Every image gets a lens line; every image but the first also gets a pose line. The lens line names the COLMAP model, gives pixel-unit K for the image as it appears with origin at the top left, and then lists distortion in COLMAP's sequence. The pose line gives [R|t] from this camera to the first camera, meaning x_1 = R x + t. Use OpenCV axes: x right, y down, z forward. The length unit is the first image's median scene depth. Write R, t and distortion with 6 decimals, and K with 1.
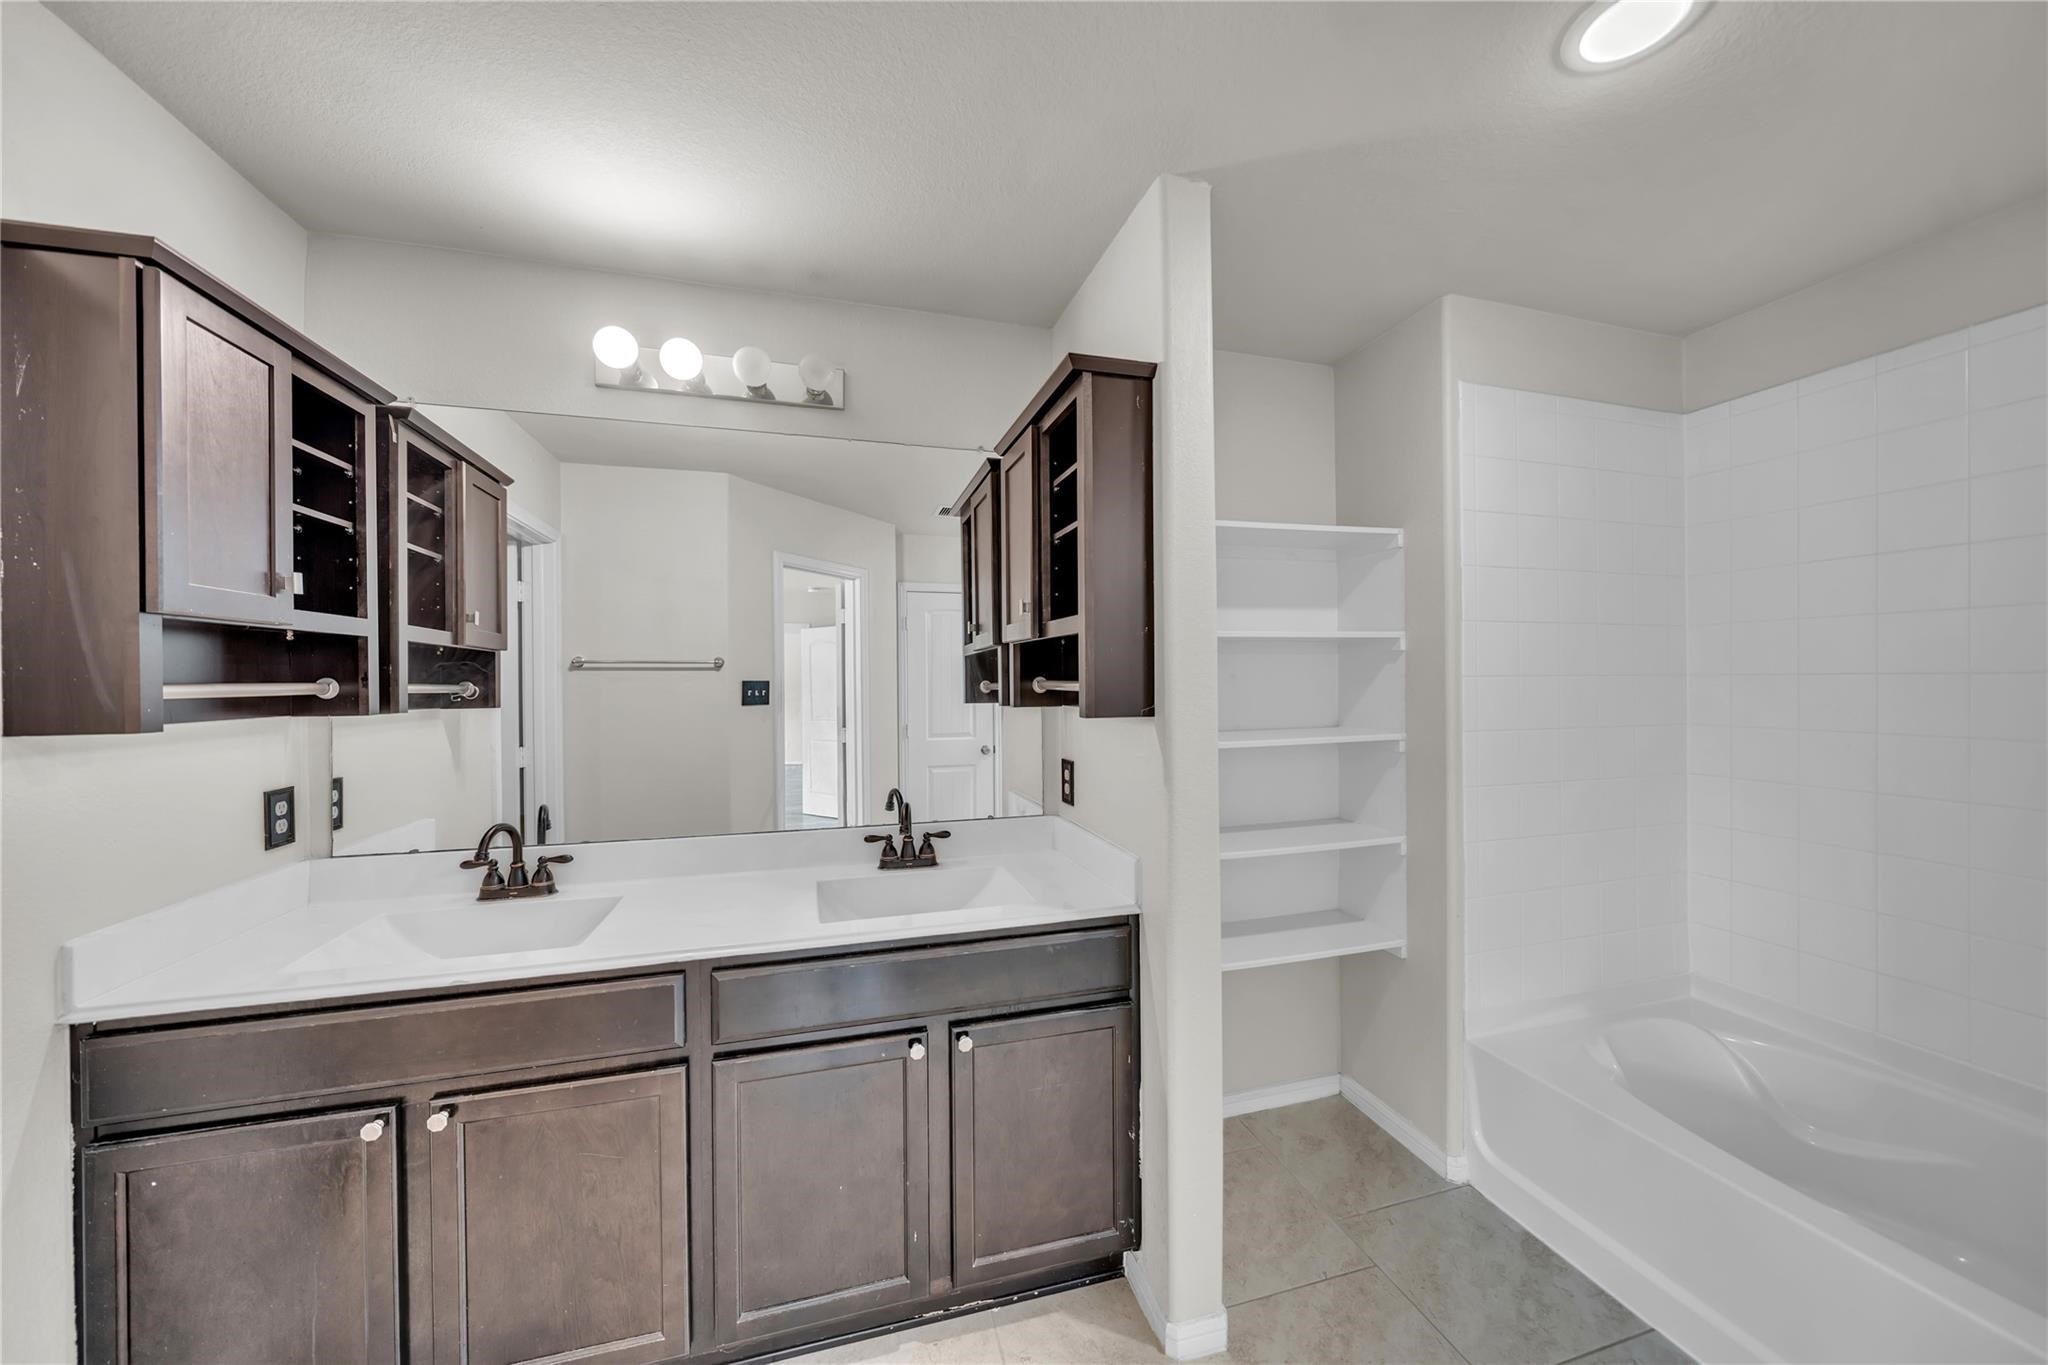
lens RADIAL K [[710.5, 0, 1019.4], [0, 710.5, 680.0], [0, 0, 1]] dist [-0.004602, -0.000191]
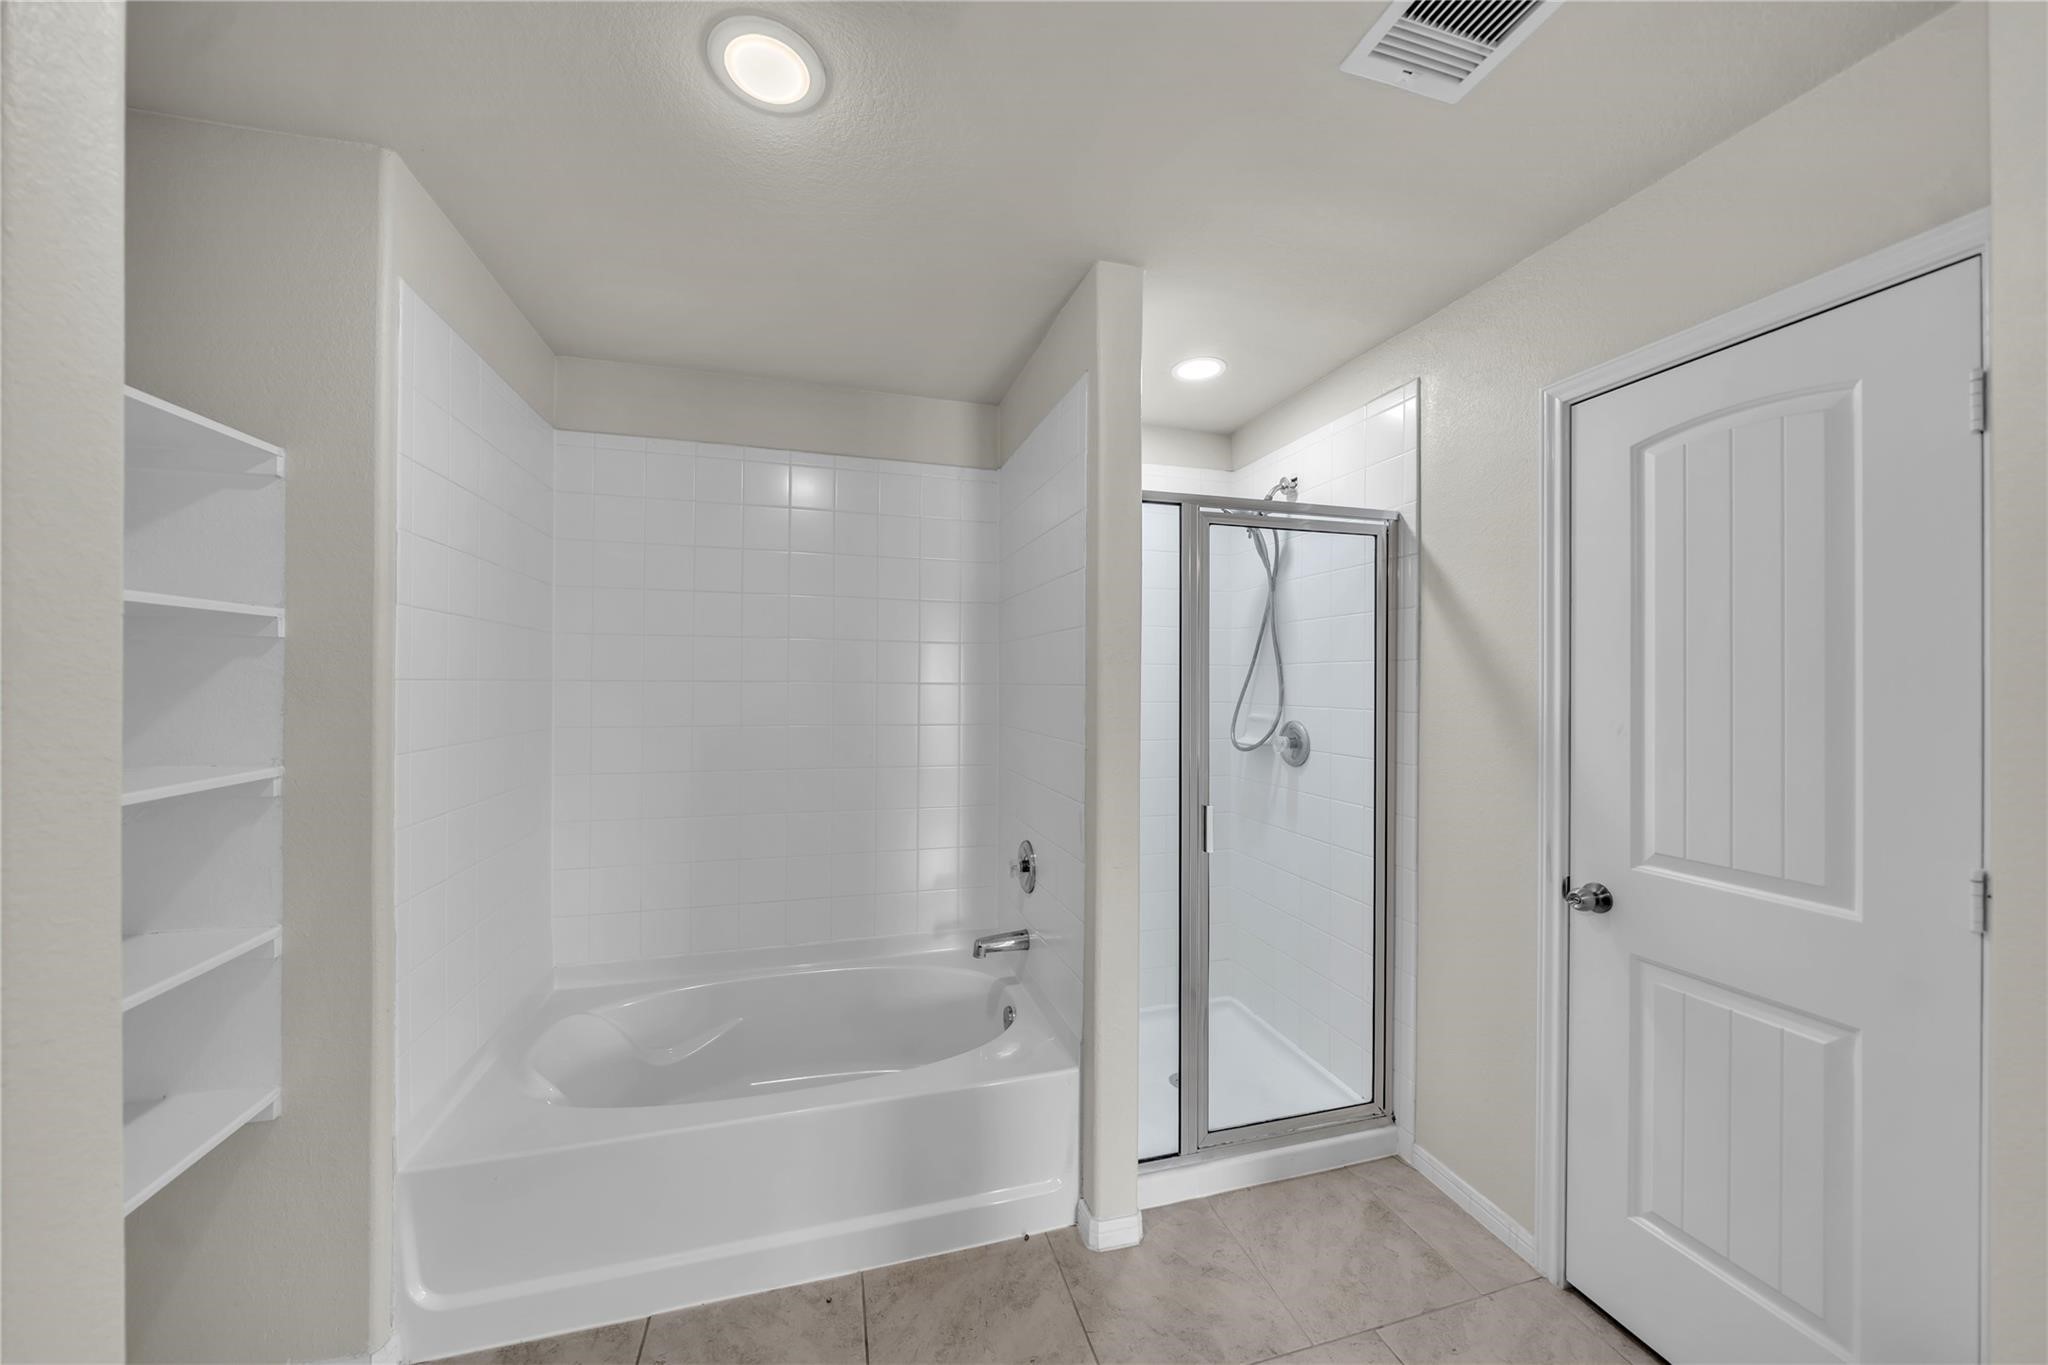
lens RADIAL K [[710.5, 0, 1019.4], [0, 710.5, 680.0], [0, 0, 1]] dist [-0.004602, -0.000191]
pose [[-0.003348, 0.012311, 0.999919, -0.103023], [-0.002900, 0.999920, -0.012321, 0.002656], [-0.999990, -0.002941, -0.003312, 0.334919]]
